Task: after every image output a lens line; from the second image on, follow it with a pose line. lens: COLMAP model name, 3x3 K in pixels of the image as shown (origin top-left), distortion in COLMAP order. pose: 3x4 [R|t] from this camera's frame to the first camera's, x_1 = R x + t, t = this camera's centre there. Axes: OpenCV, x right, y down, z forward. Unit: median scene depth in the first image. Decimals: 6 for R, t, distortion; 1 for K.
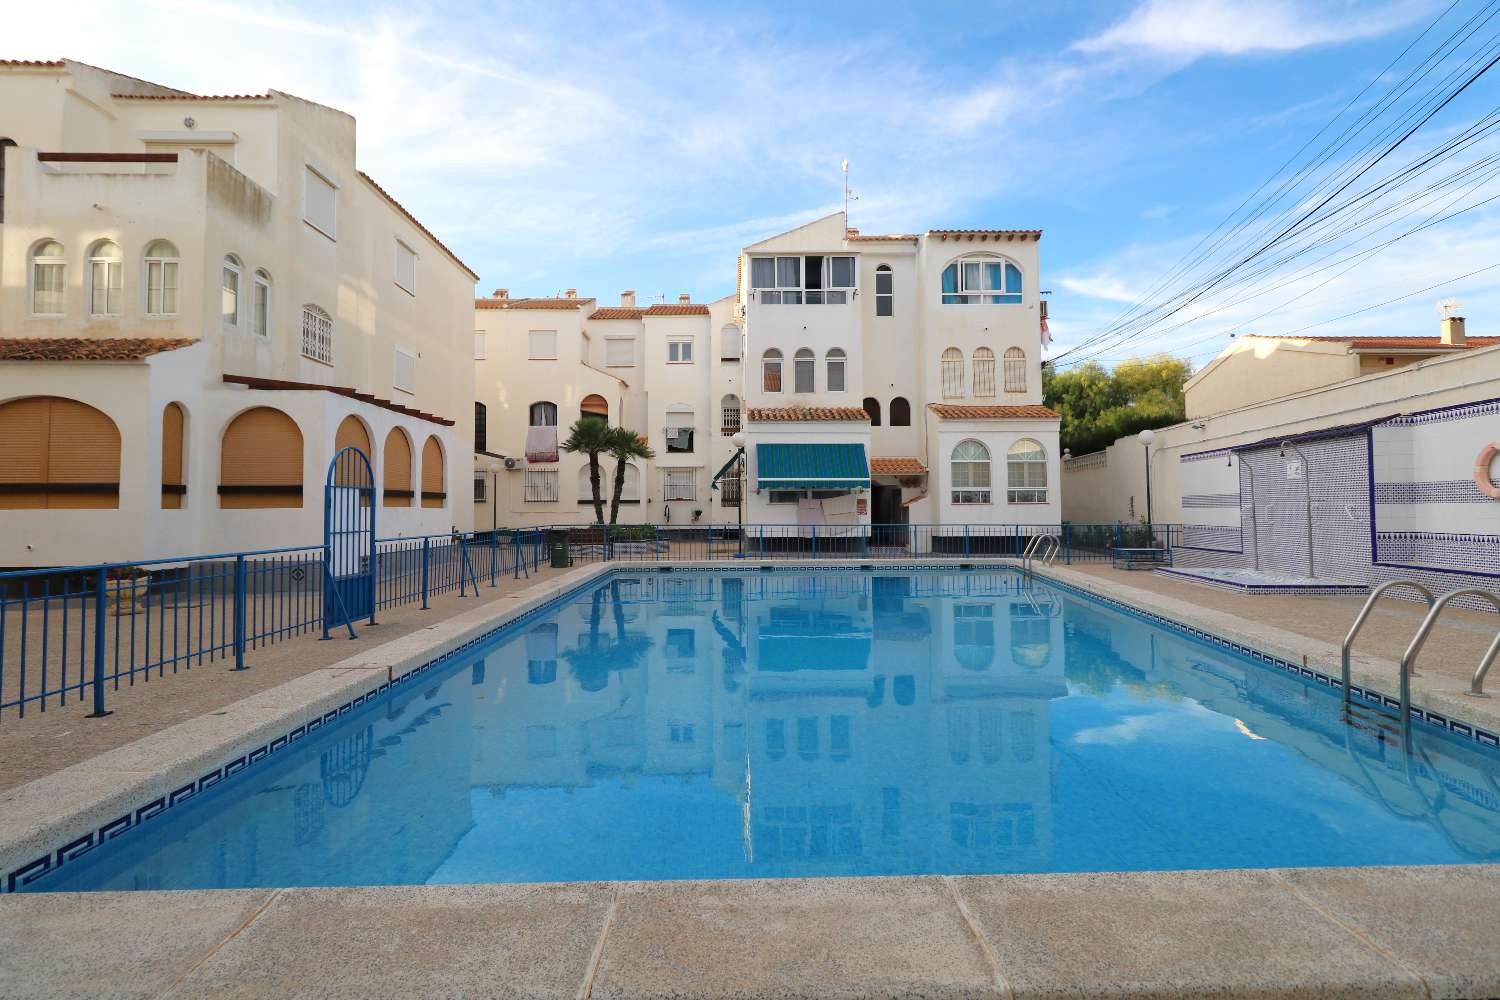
lens RADIAL K [[709.3, 0, 750.2], [0, 709.3, 491.0], [0, 0, 1]] dist [0.001476, 0.000125]
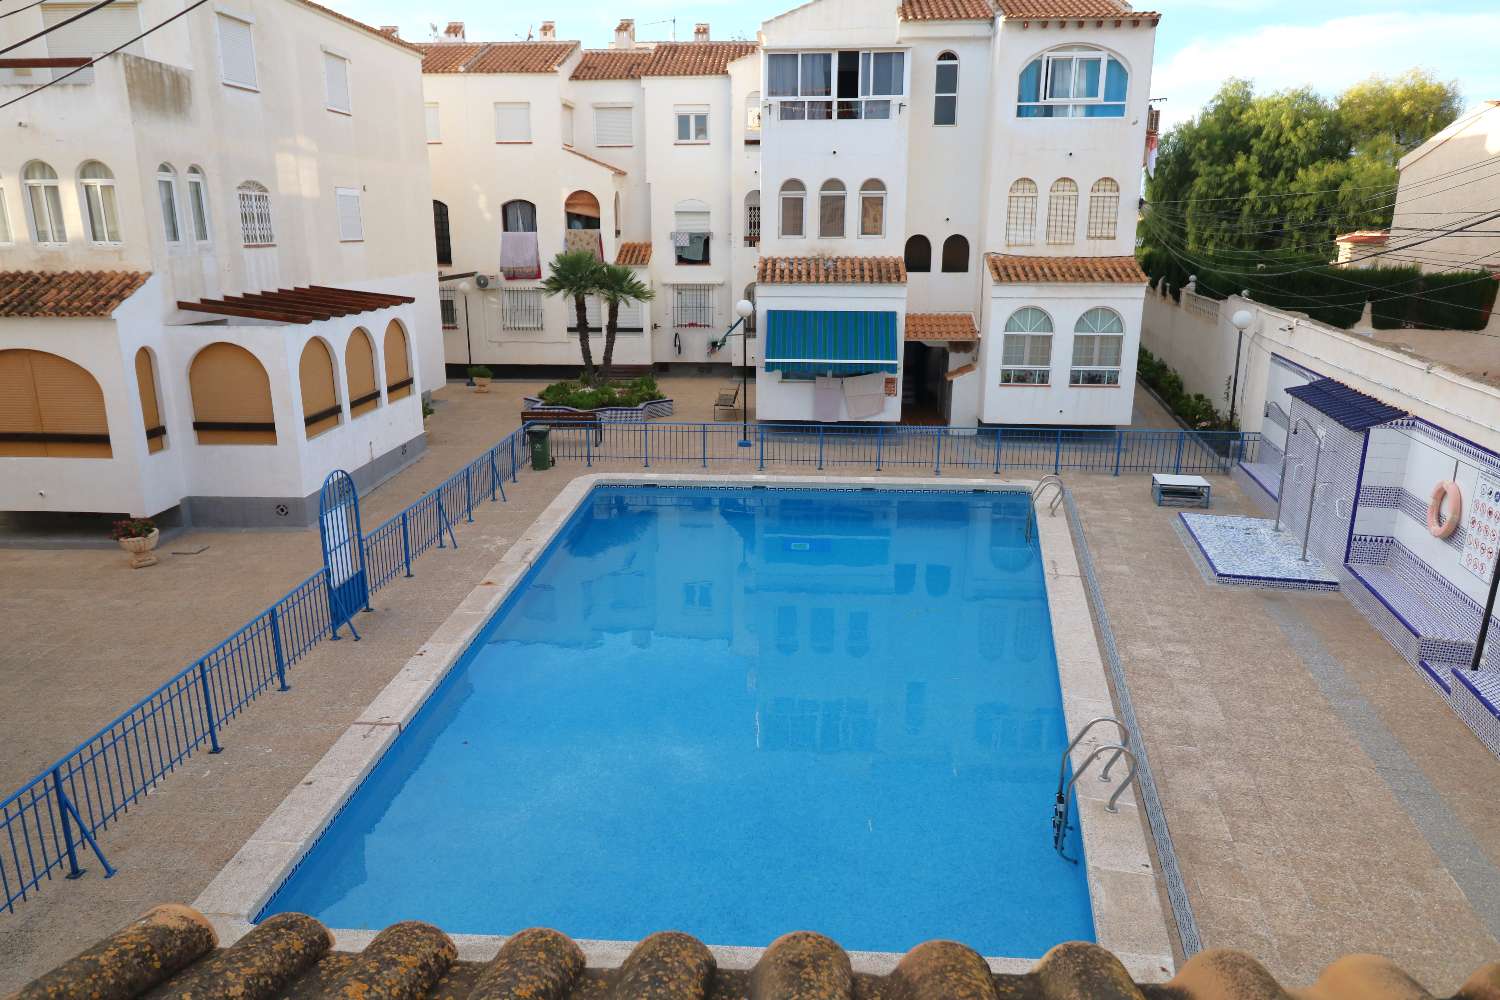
lens RADIAL K [[999.5, 0, 750.0], [0, 999.5, 500.0], [0, 0, 1]] dist [0.001482, -0.003018]
pose [[0.996465, 0.033025, -0.077246, 0.081754], [-0.008463, 0.954275, 0.298812, -0.192013], [0.083582, -0.297101, 0.951181, -0.175231]]
